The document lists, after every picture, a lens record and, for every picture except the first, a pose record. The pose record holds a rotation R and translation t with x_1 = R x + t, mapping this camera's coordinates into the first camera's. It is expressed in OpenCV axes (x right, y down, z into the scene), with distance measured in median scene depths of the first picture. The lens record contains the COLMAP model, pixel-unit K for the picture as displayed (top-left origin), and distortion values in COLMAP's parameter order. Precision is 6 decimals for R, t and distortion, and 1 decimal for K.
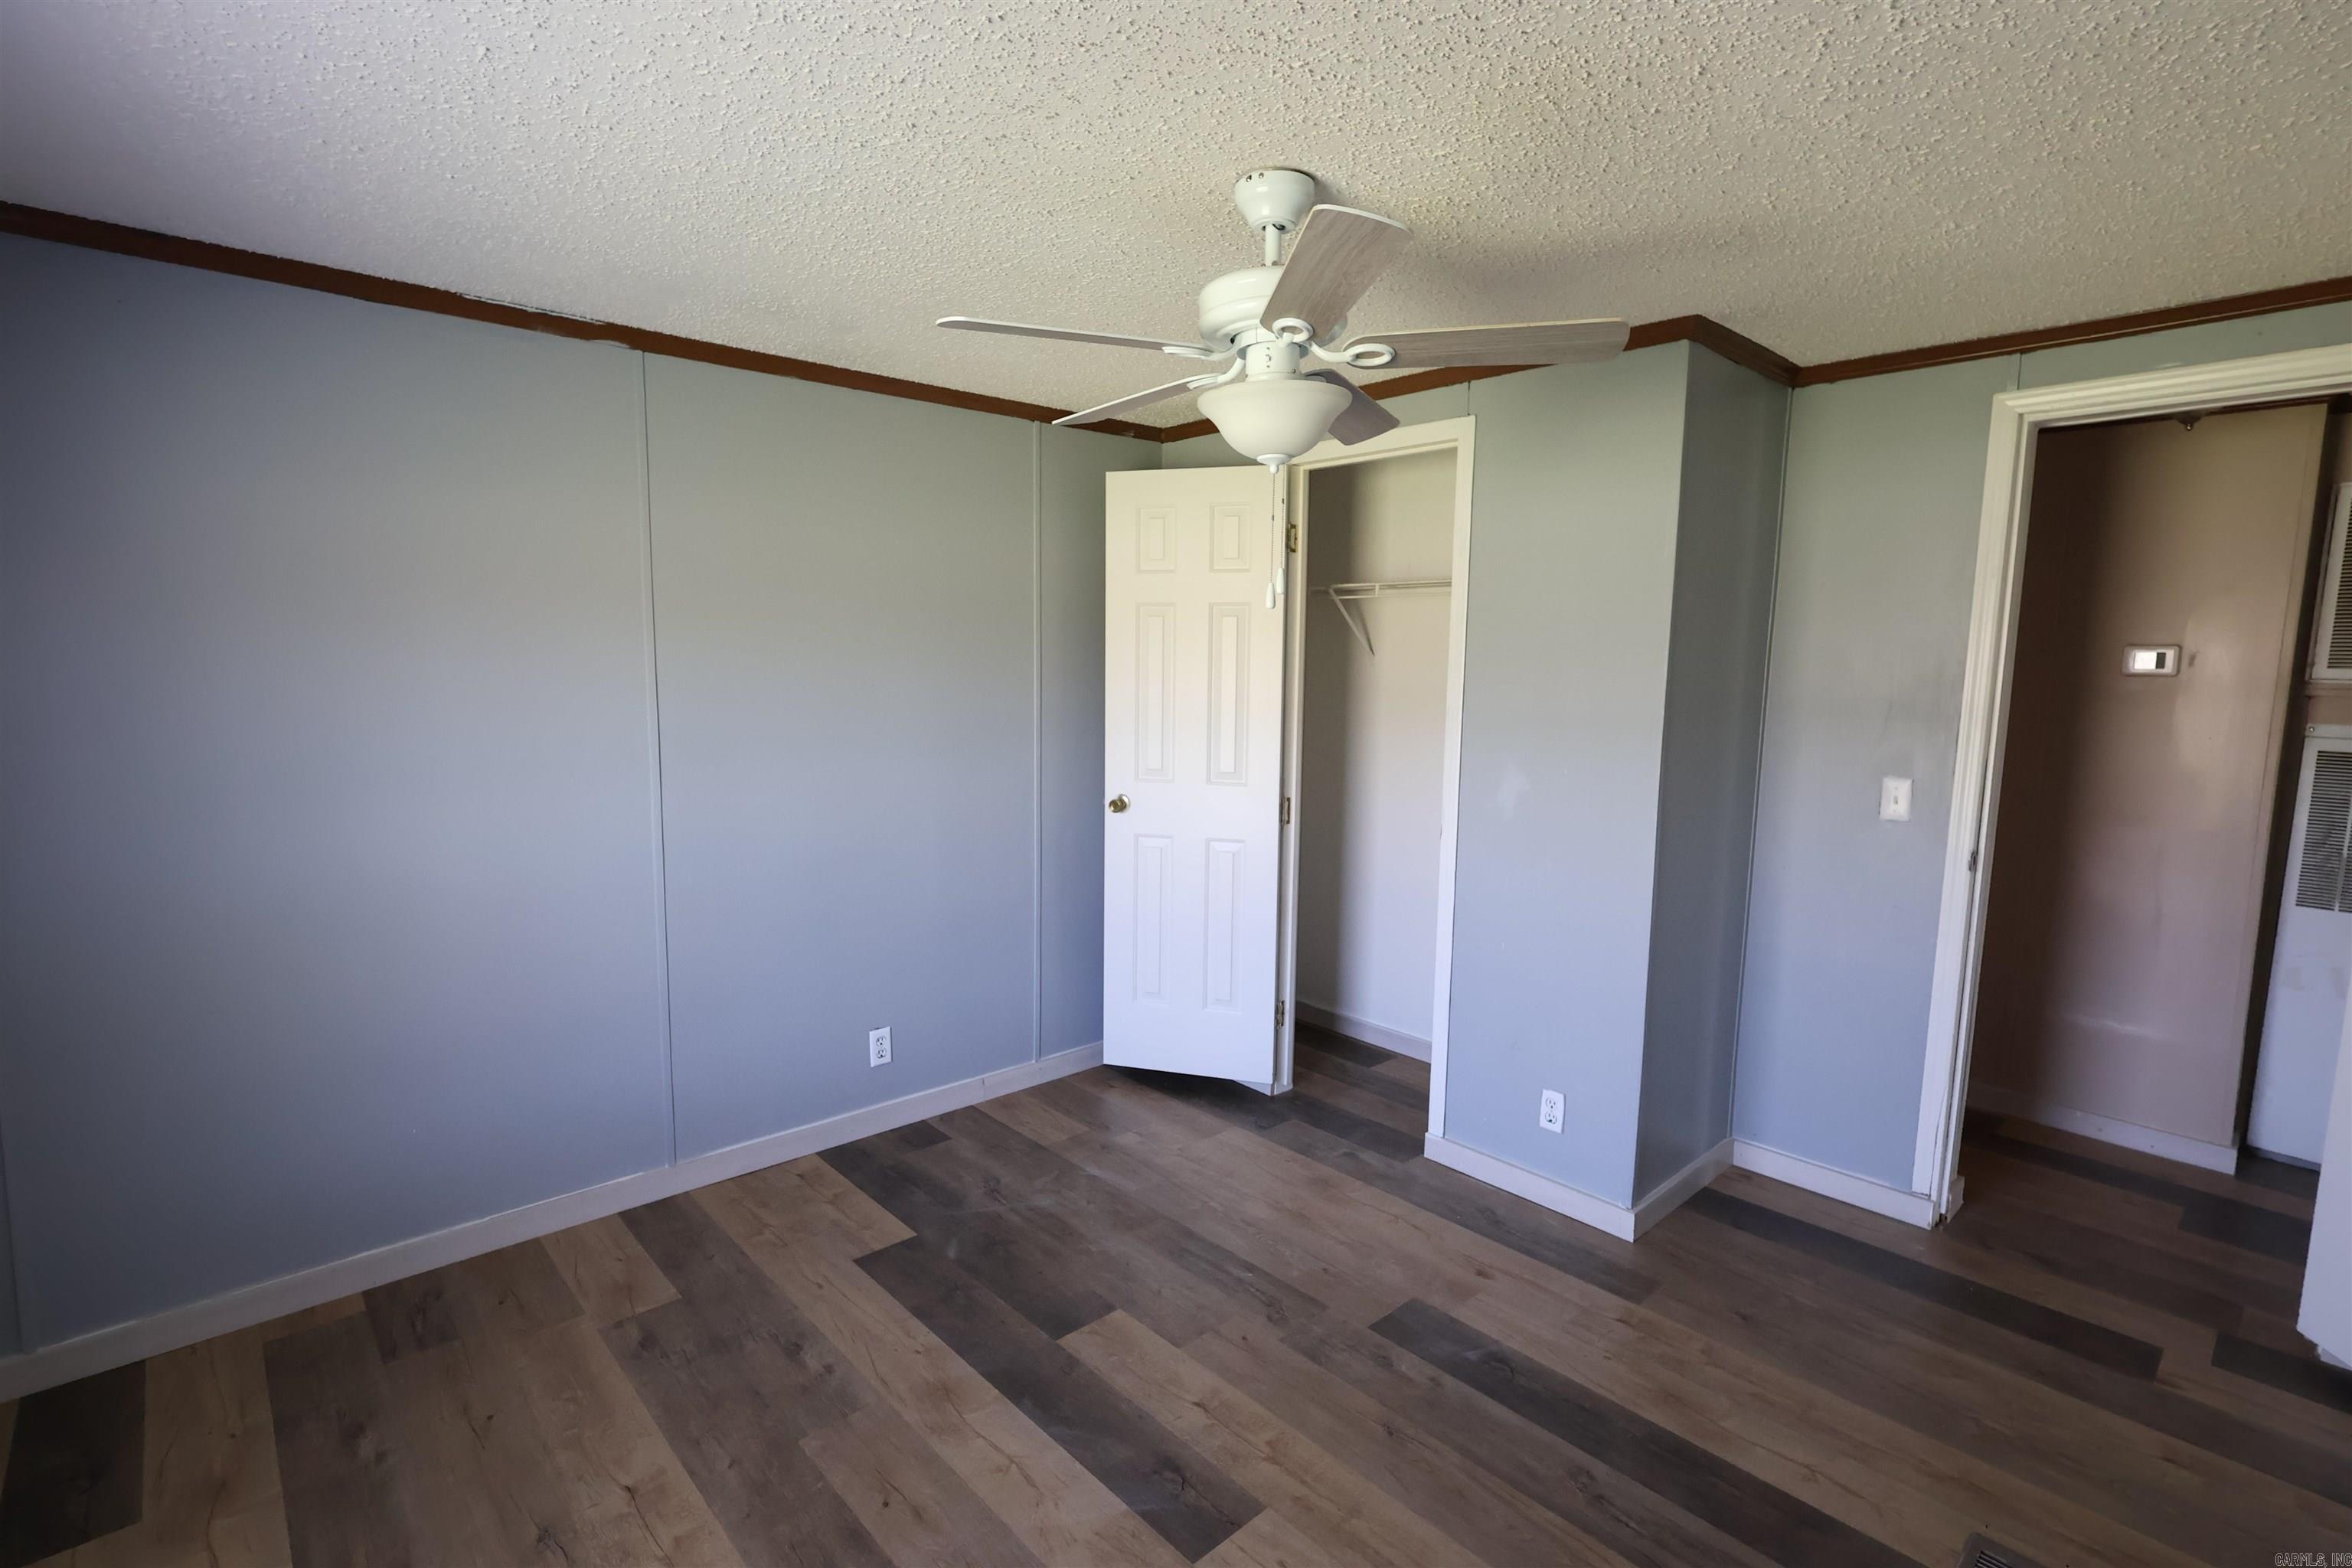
lens RADIAL K [[1082.9, 0, 1171.5], [0, 1082.9, 784.8], [0, 0, 1]] dist [-0.001161, 0.000270]
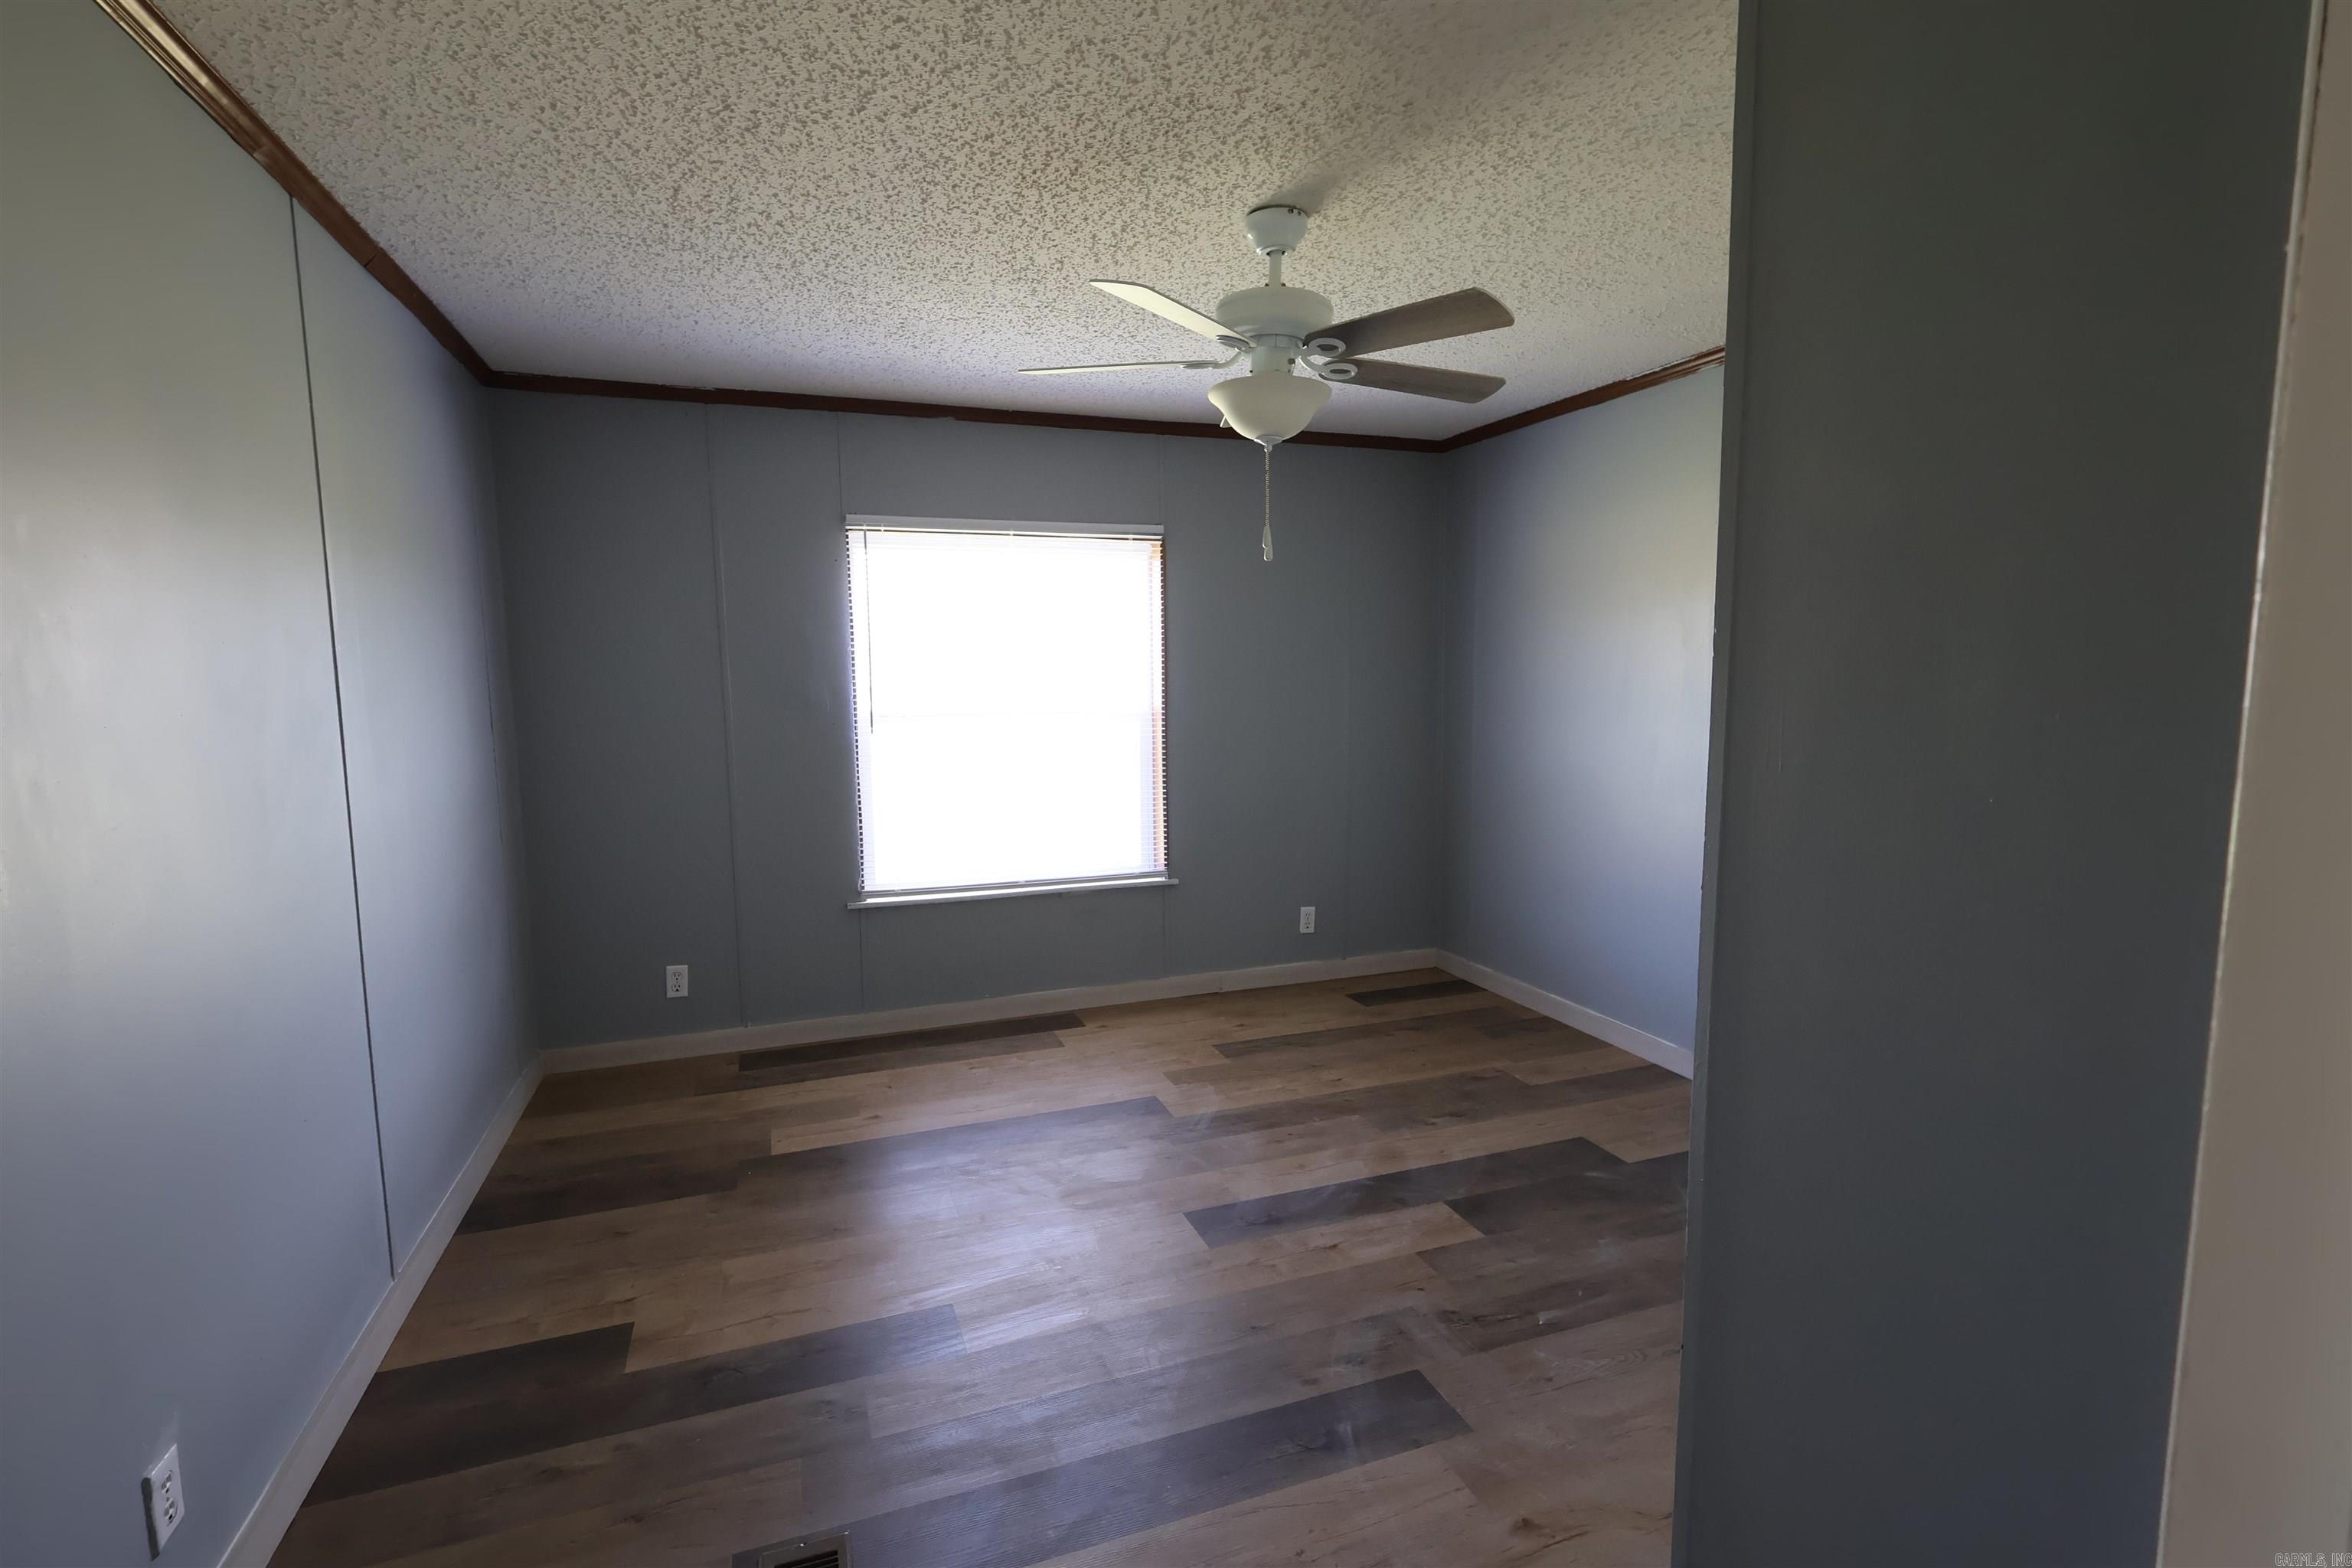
lens RADIAL K [[1082.9, 0, 1171.5], [0, 1082.9, 784.8], [0, 0, 1]] dist [-0.001161, 0.000270]
pose [[-0.374455, 0.090719, -0.922797, 1.019203], [-0.100517, 0.985366, 0.137658, -0.052311], [0.921781, 0.144303, -0.359856, 1.082420]]
